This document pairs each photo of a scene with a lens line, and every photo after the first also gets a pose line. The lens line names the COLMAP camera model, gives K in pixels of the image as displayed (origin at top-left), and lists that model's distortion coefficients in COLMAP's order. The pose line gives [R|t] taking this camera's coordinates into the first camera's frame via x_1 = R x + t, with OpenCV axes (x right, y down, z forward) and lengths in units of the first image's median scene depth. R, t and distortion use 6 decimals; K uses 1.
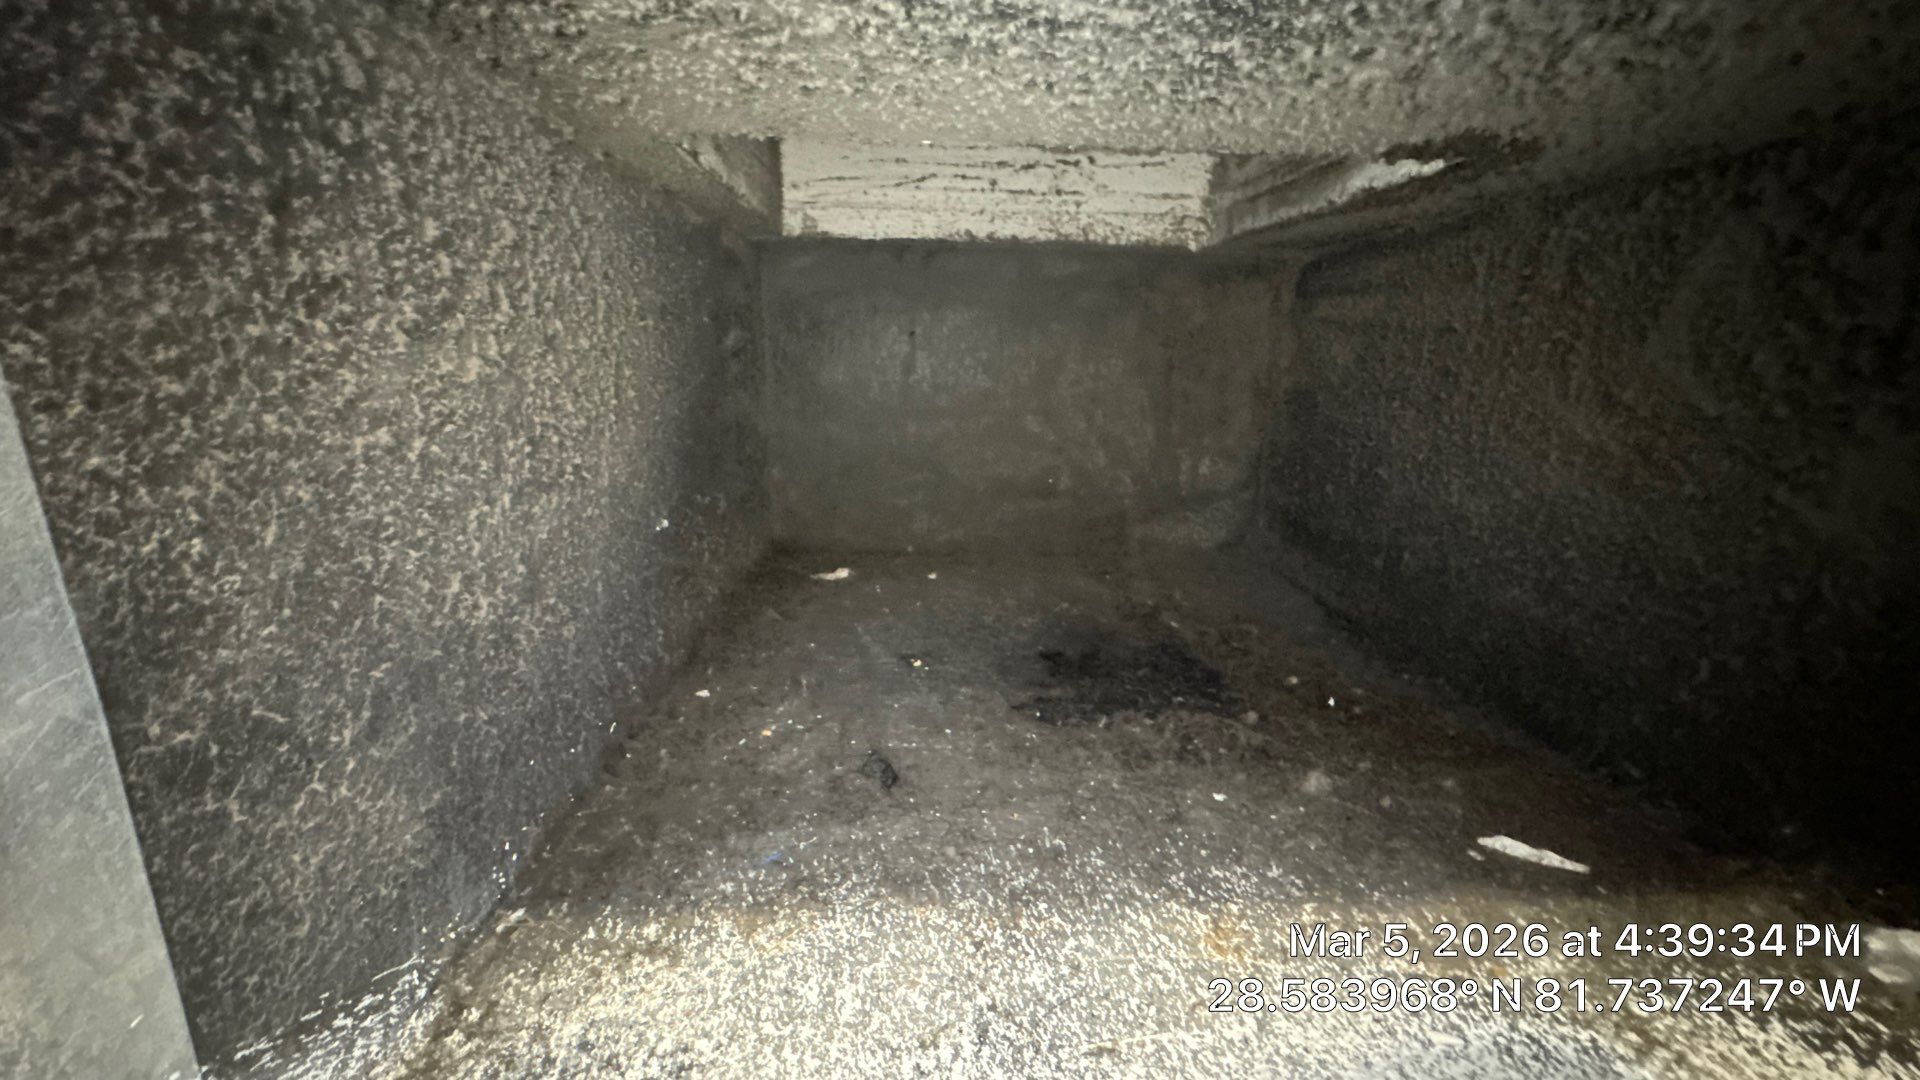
lens RADIAL K [[763.7, 0, 957.1], [0, 763.7, 539.9], [0, 0, 1]] dist [-0.003443, 0.000717]
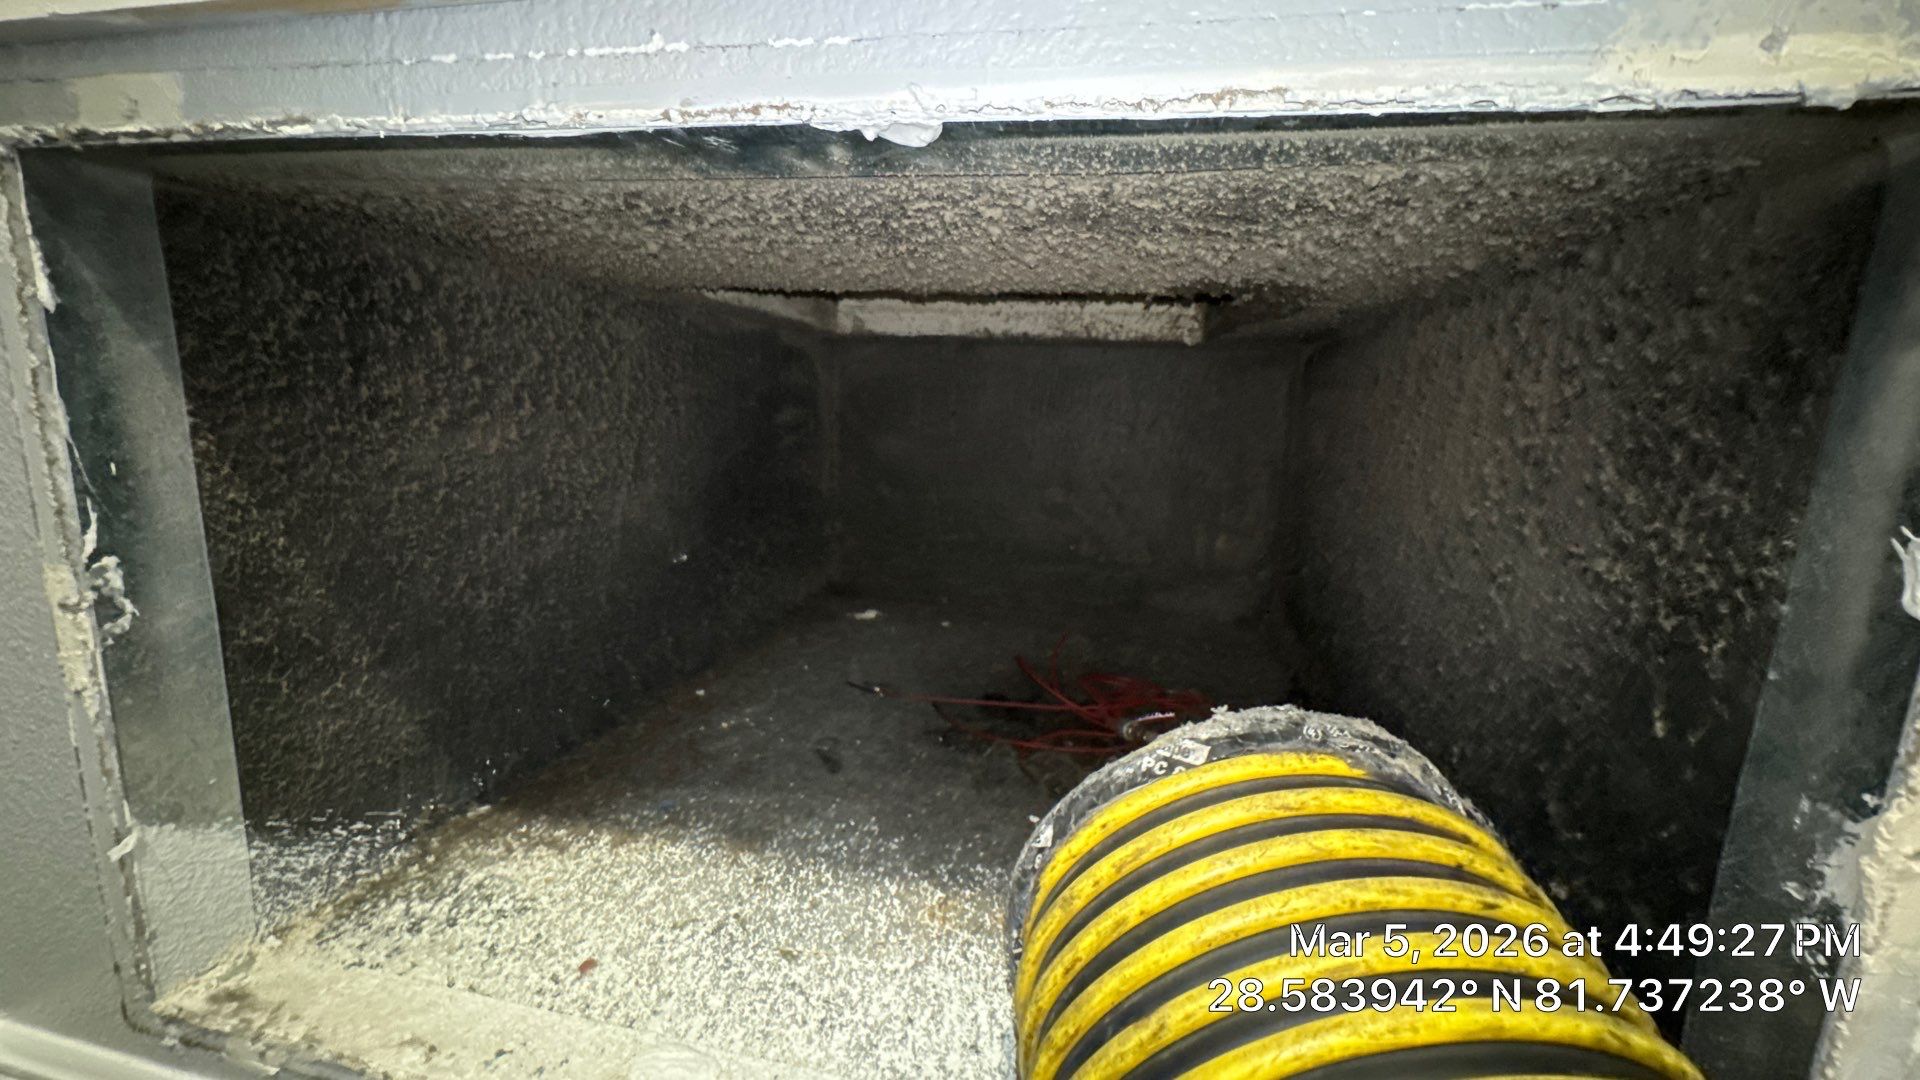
lens RADIAL K [[763.7, 0, 965.5], [0, 763.7, 540.0], [0, 0, 1]] dist [-0.003443, 0.000717]
pose [[0.968827, 0.062528, -0.239718, 0.663445], [-0.080931, 0.994418, -0.067704, -0.002913], [0.234147, 0.084994, 0.968479, -0.266741]]
